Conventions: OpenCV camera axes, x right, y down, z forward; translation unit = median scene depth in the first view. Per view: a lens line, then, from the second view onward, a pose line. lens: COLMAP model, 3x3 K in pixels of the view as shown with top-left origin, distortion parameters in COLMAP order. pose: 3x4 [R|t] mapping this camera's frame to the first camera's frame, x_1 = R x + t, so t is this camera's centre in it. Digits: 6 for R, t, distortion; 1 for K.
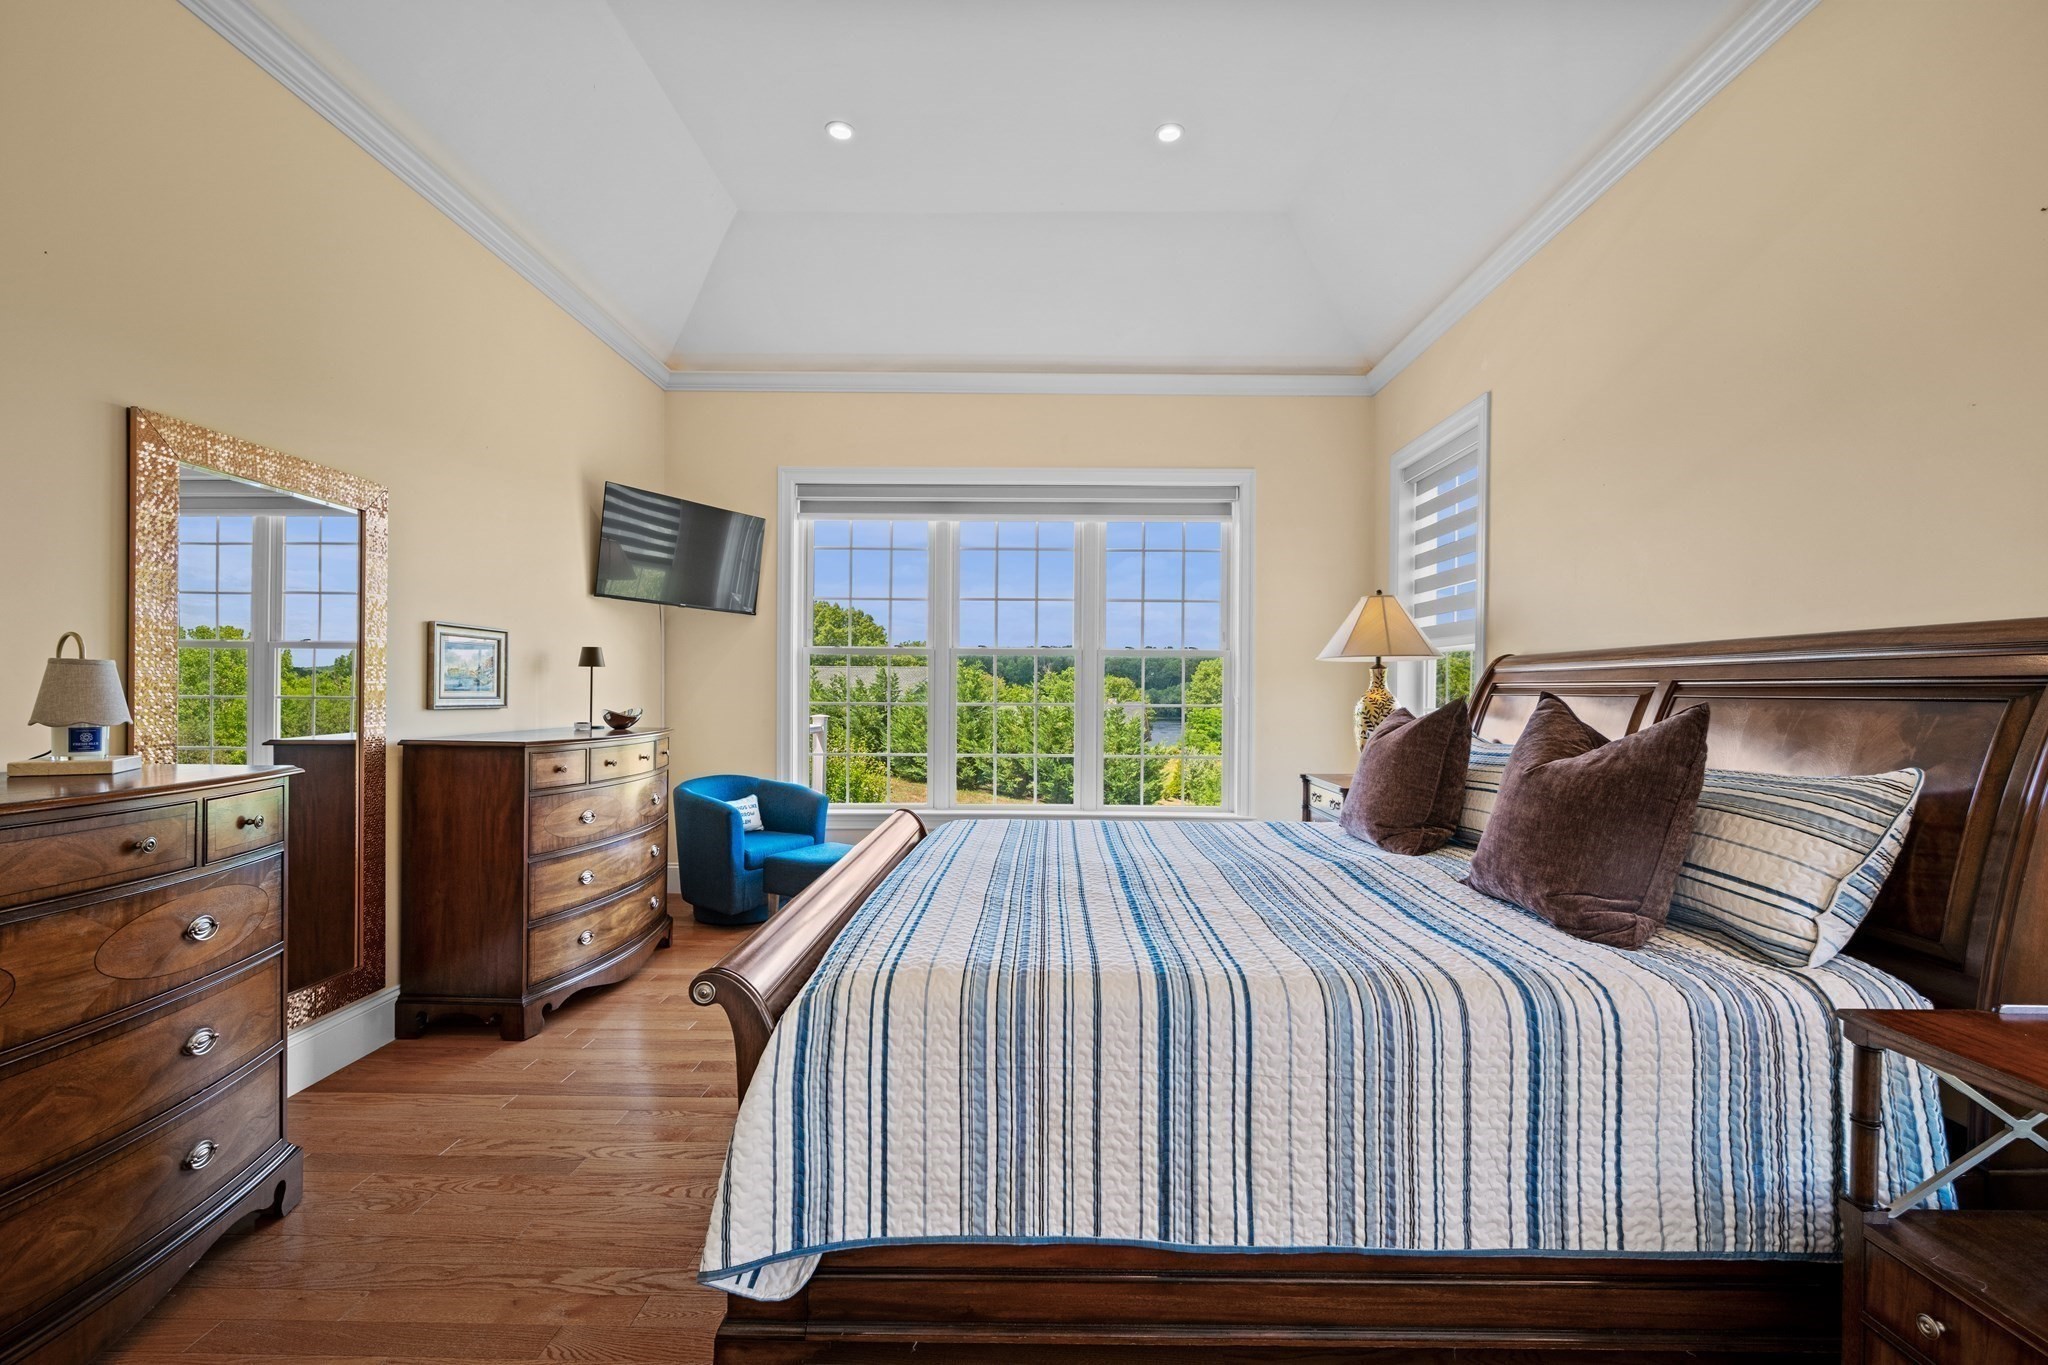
lens RADIAL K [[843.6, 0, 1029.2], [0, 843.6, 687.3], [0, 0, 1]] dist [-0.009828, -0.000179]
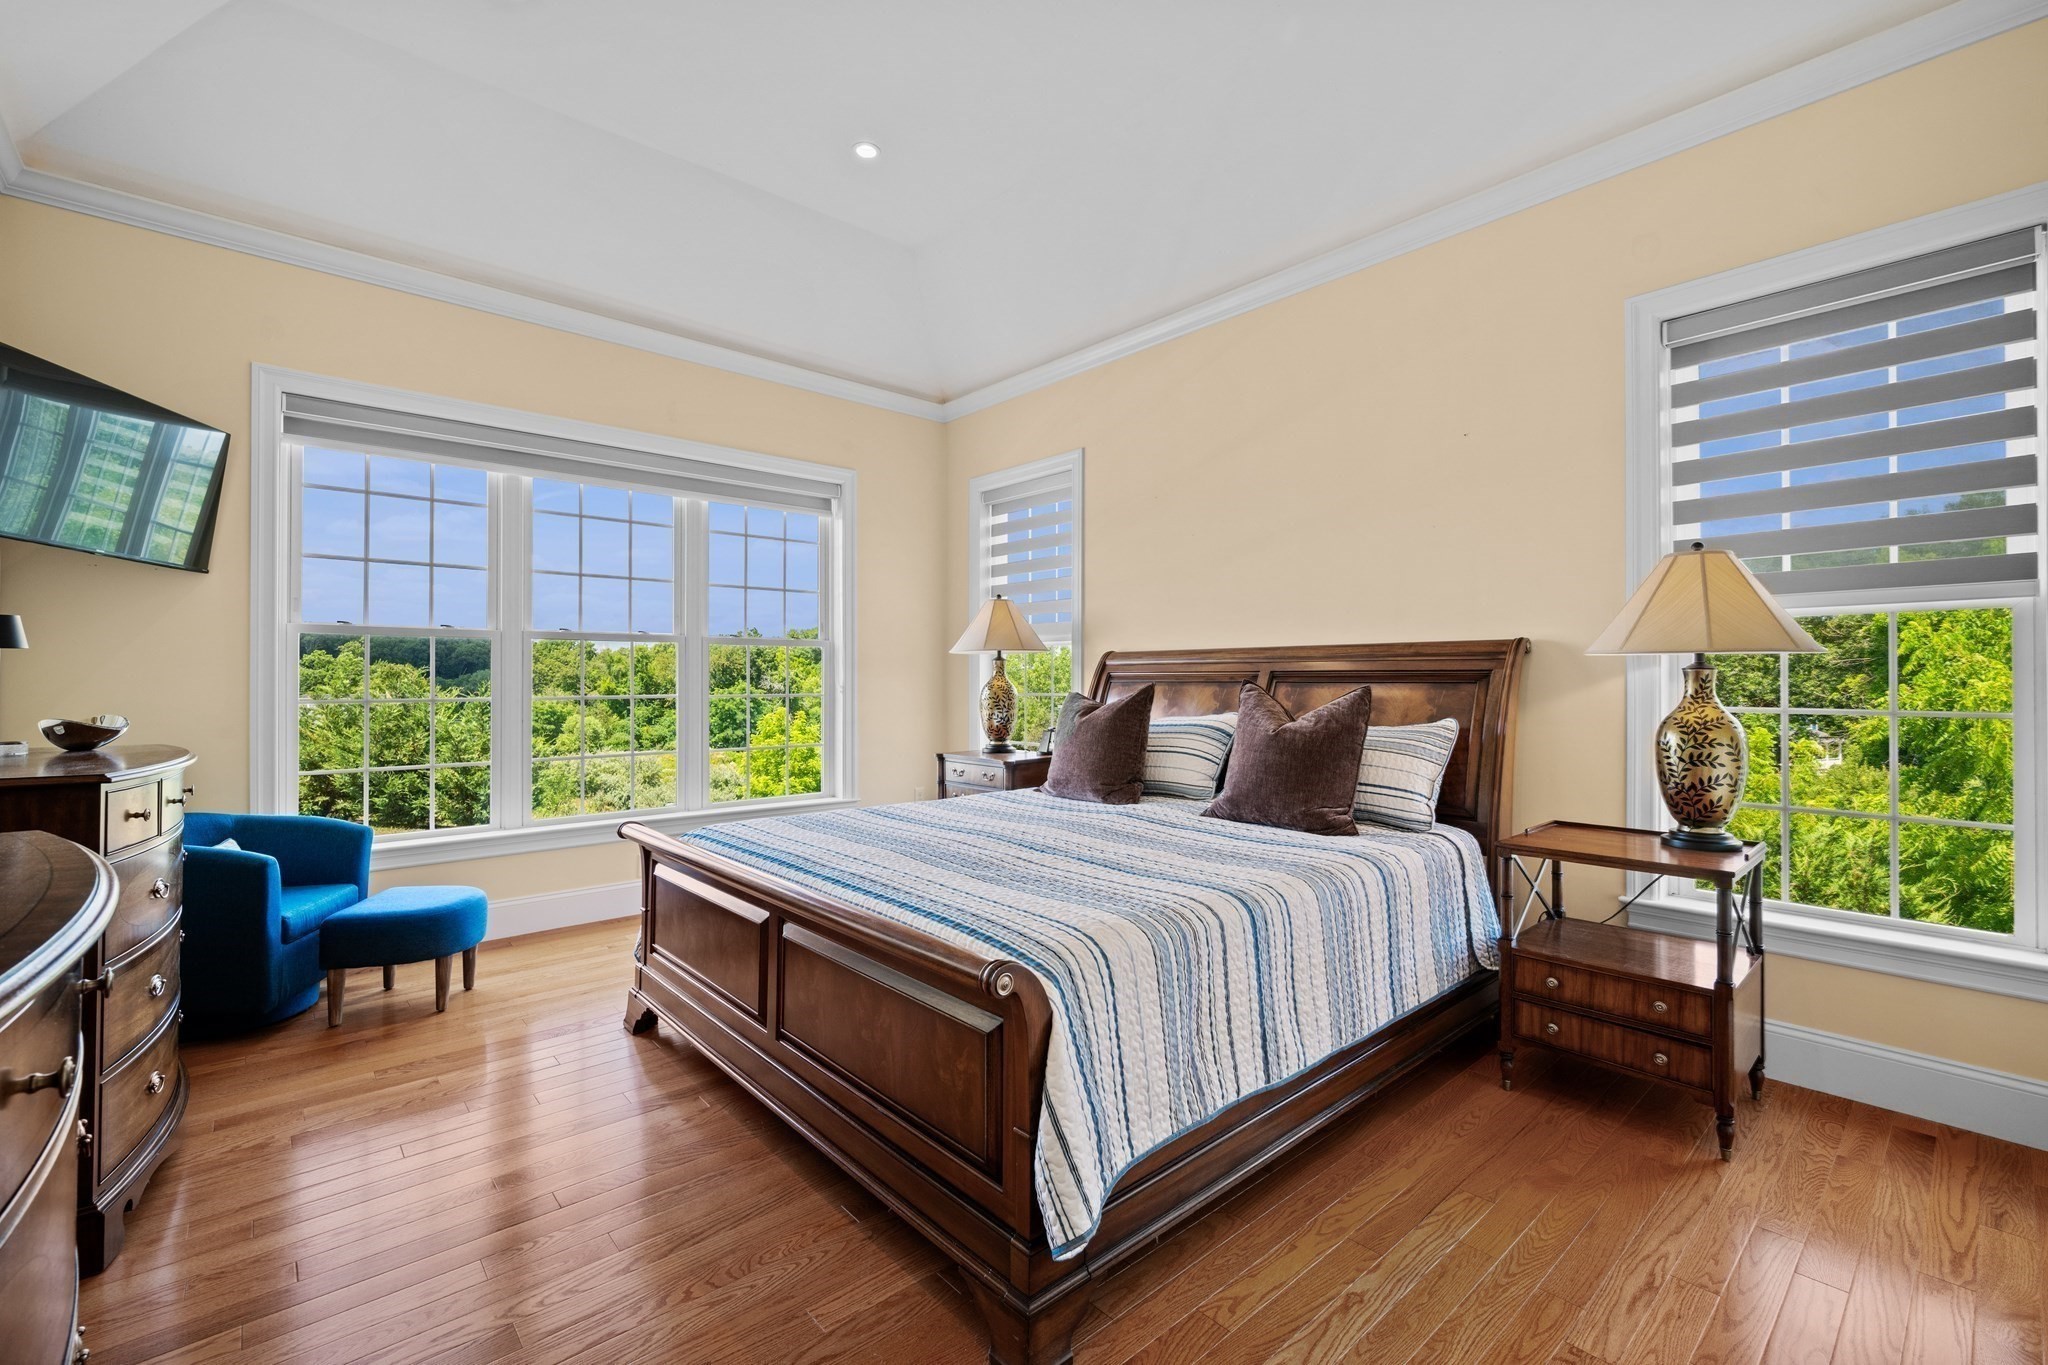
lens RADIAL K [[843.6, 0, 1034.6], [0, 843.6, 665.8], [0, 0, 1]] dist [-0.009828, -0.000179]
pose [[0.747599, 0.004680, 0.664134, -0.295098], [0.003404, 0.999935, -0.010878, -0.001760], [-0.664141, 0.010393, 0.747535, 0.064589]]
